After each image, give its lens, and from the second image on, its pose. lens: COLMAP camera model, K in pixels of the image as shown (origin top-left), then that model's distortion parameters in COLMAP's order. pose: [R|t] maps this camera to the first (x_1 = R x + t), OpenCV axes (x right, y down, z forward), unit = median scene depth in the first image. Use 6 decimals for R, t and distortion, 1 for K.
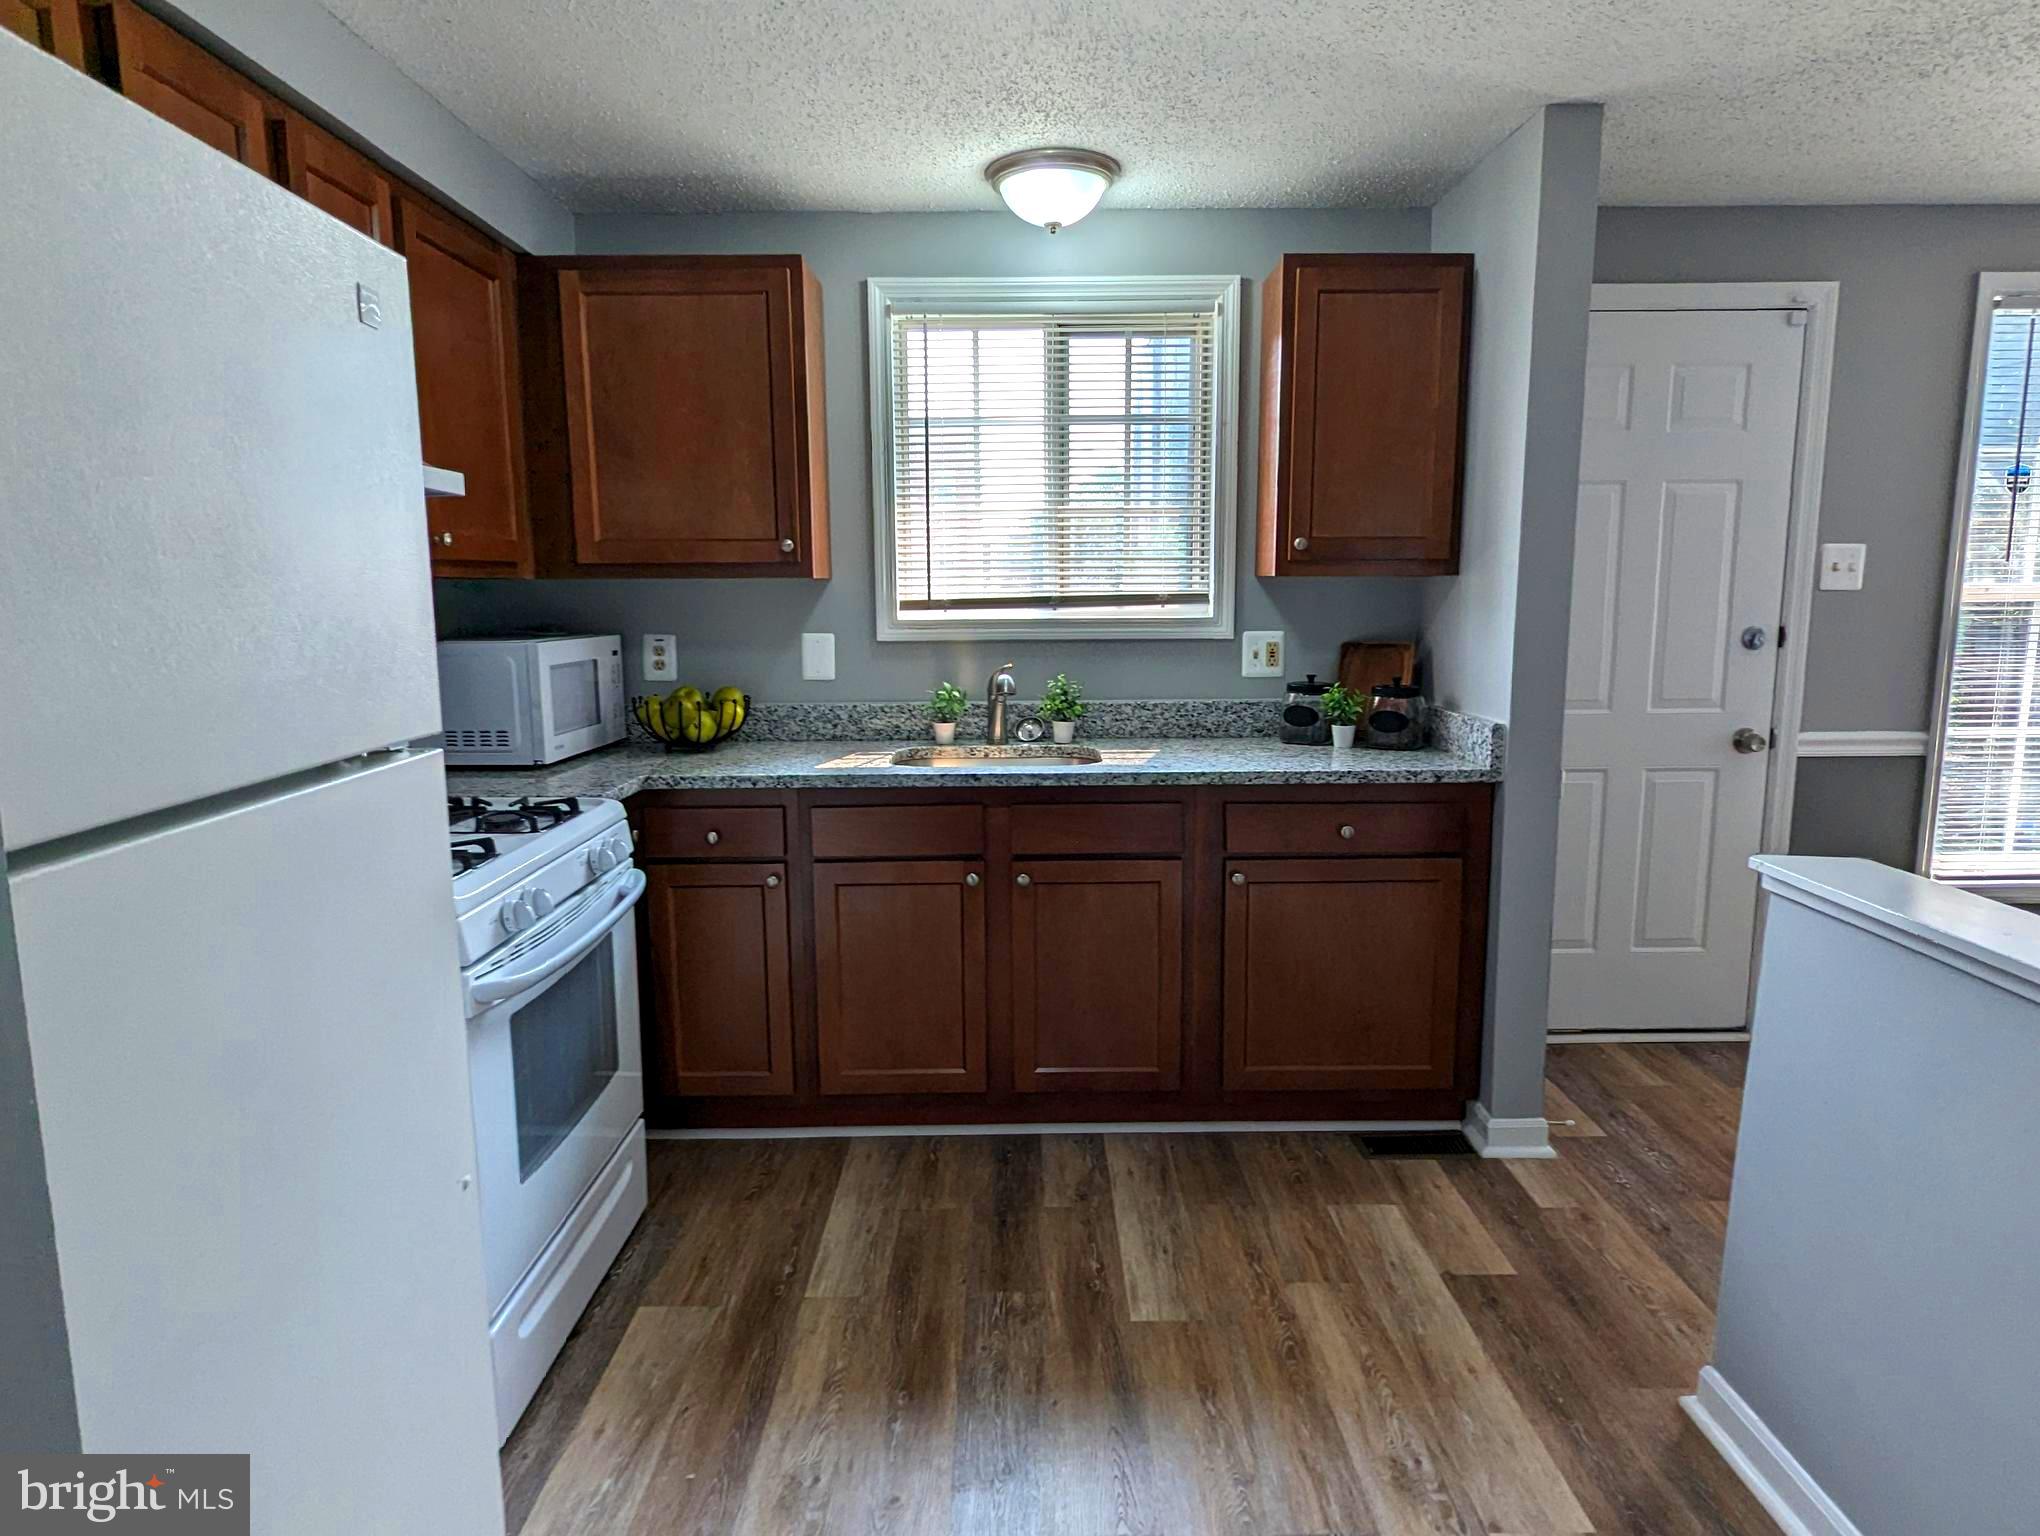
lens RADIAL K [[1217.3, 0, 1027.5], [0, 1217.3, 774.2], [0, 0, 1]] dist [0.003608, -0.002241]
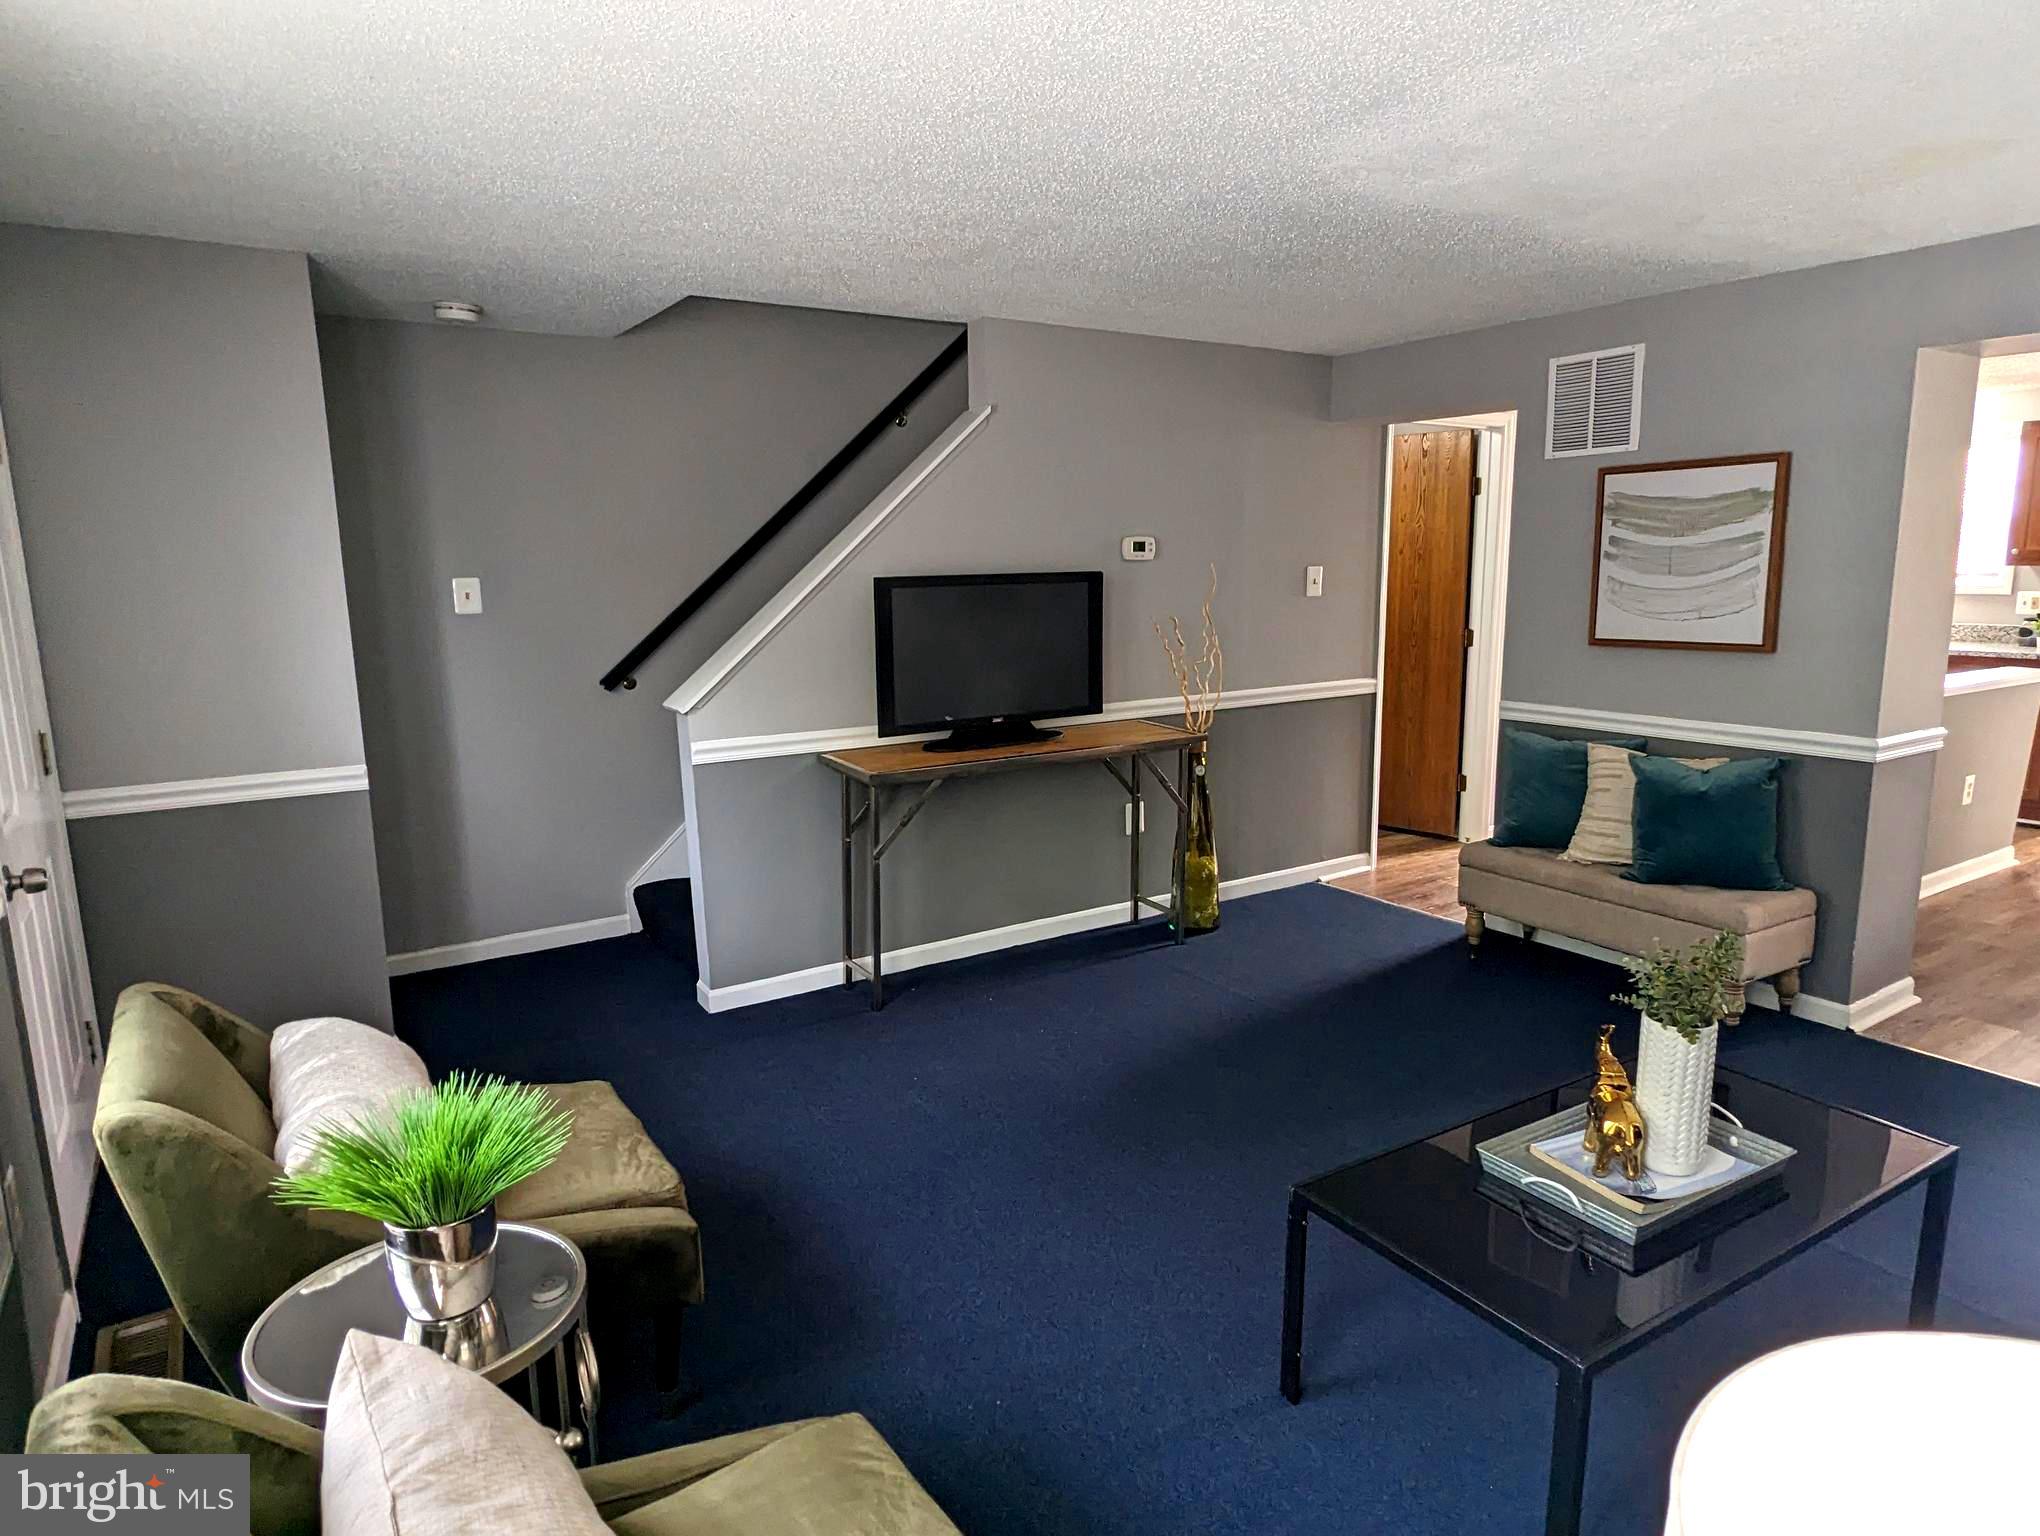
lens RADIAL K [[1217.3, 0, 1025.8], [0, 1217.3, 773.6], [0, 0, 1]] dist [0.003608, -0.002241]
pose [[0.547909, 0.145676, -0.823756, 1.148157], [-0.115862, 0.988445, 0.097736, 0.205667], [0.828475, 0.041892, 0.558456, -1.746954]]
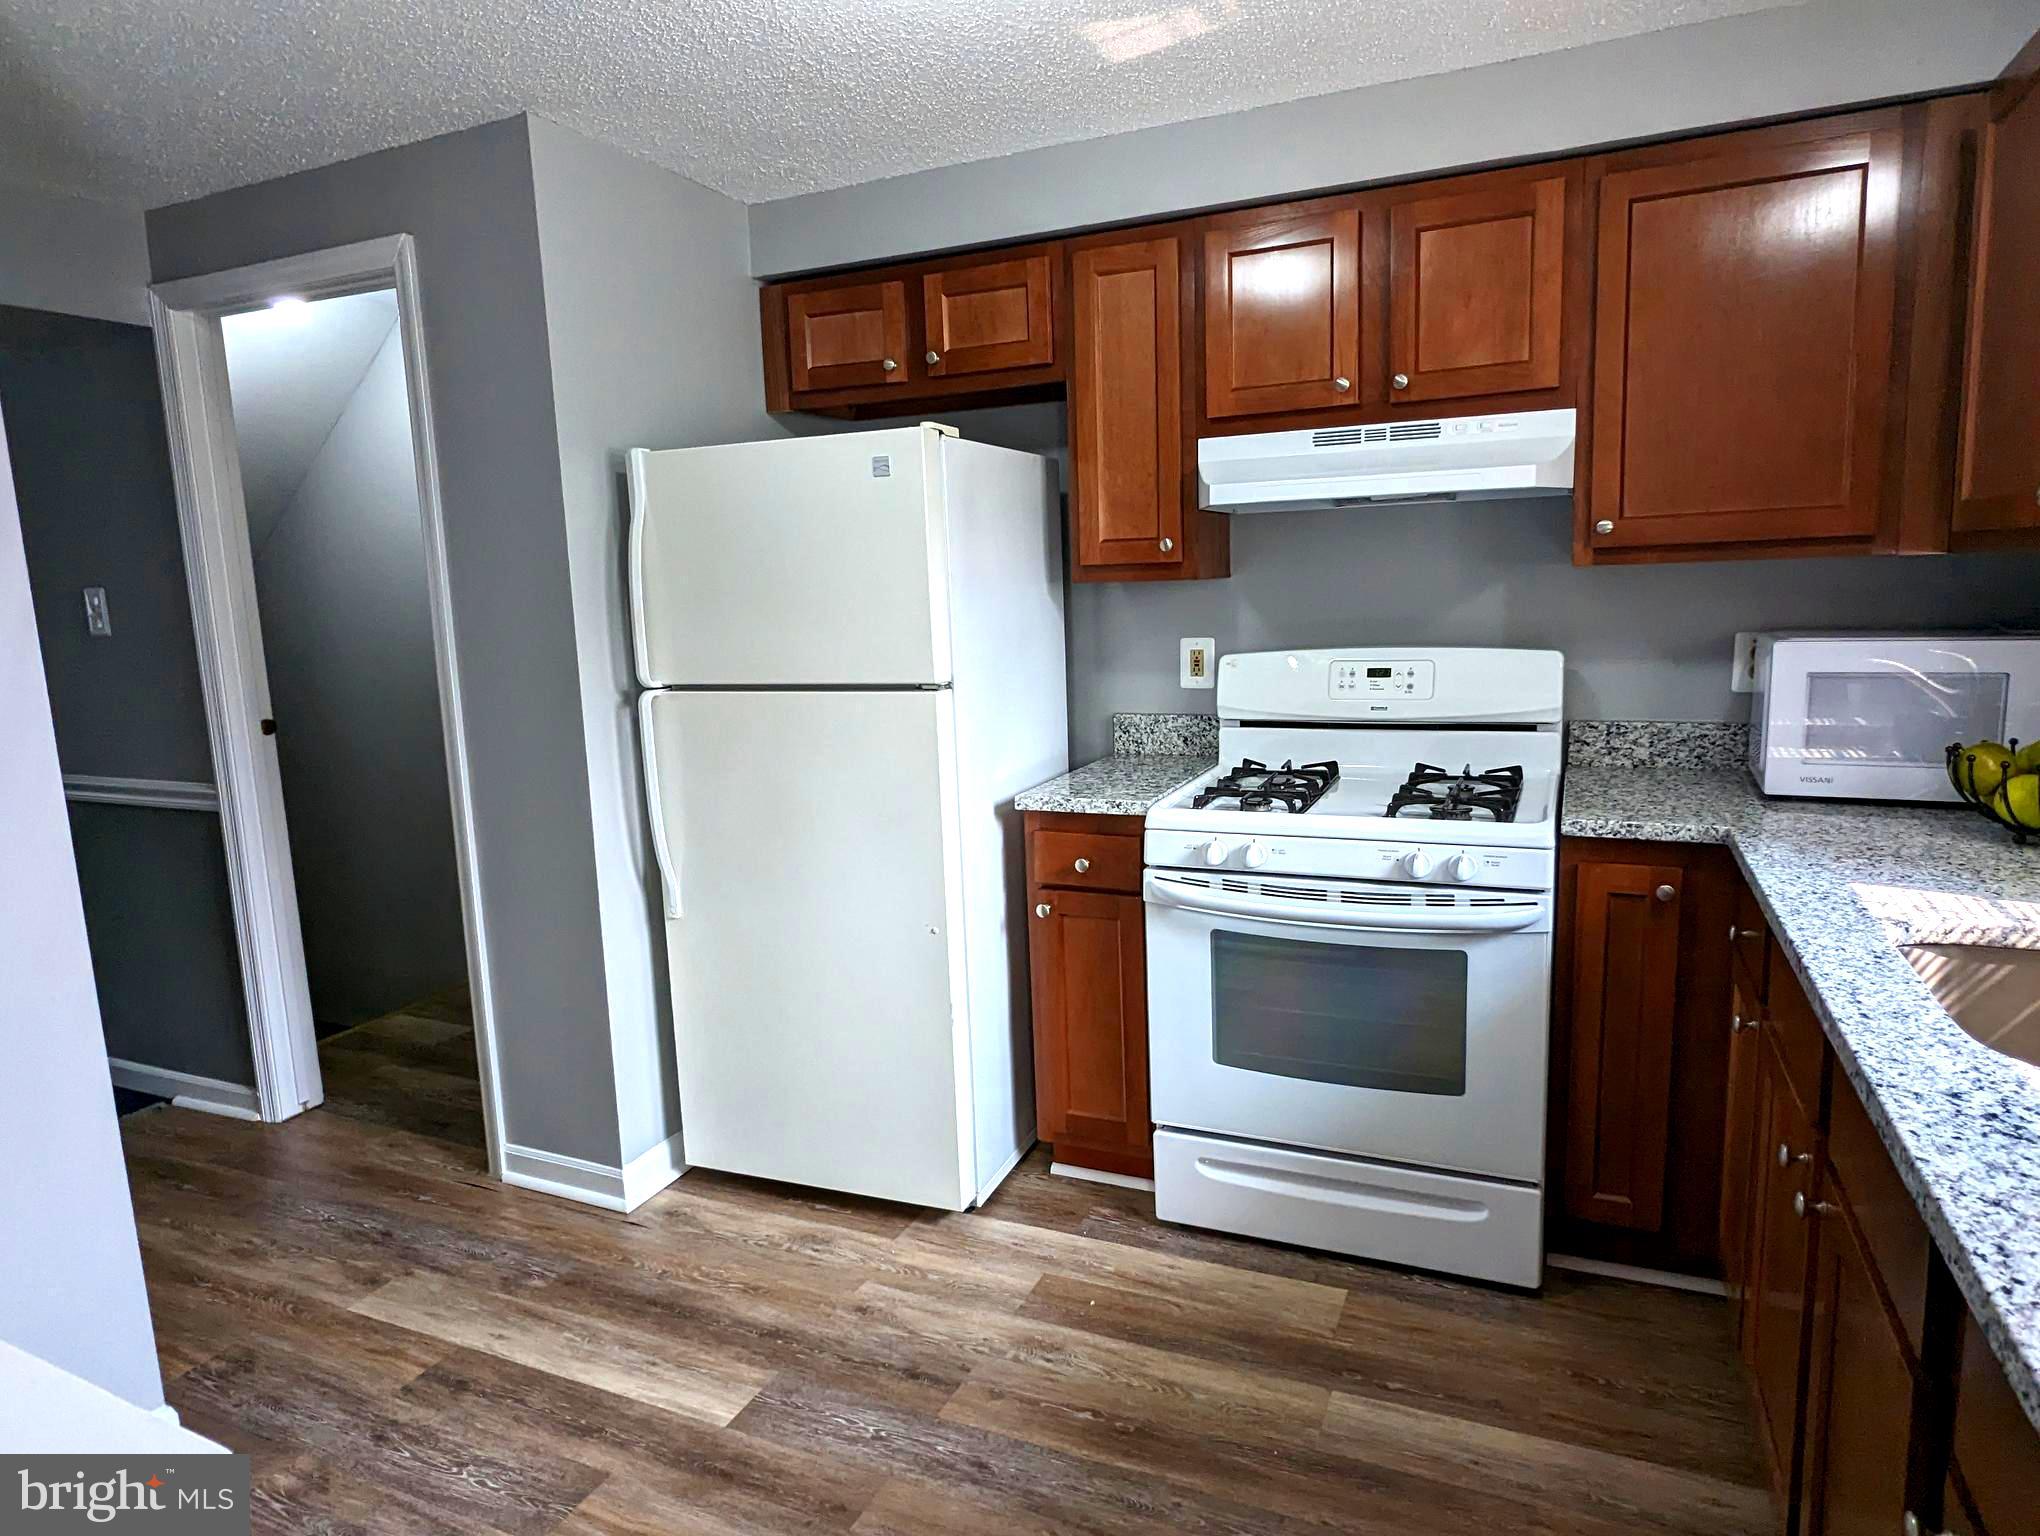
lens RADIAL K [[1217.3, 0, 1024.9], [0, 1217.3, 774.0], [0, 0, 1]] dist [0.003608, -0.002241]
pose [[-0.415718, 0.166541, -0.894116, 0.502741], [-0.098690, 0.969026, 0.226380, -0.149186], [0.904123, 0.182351, -0.386405, 0.840698]]
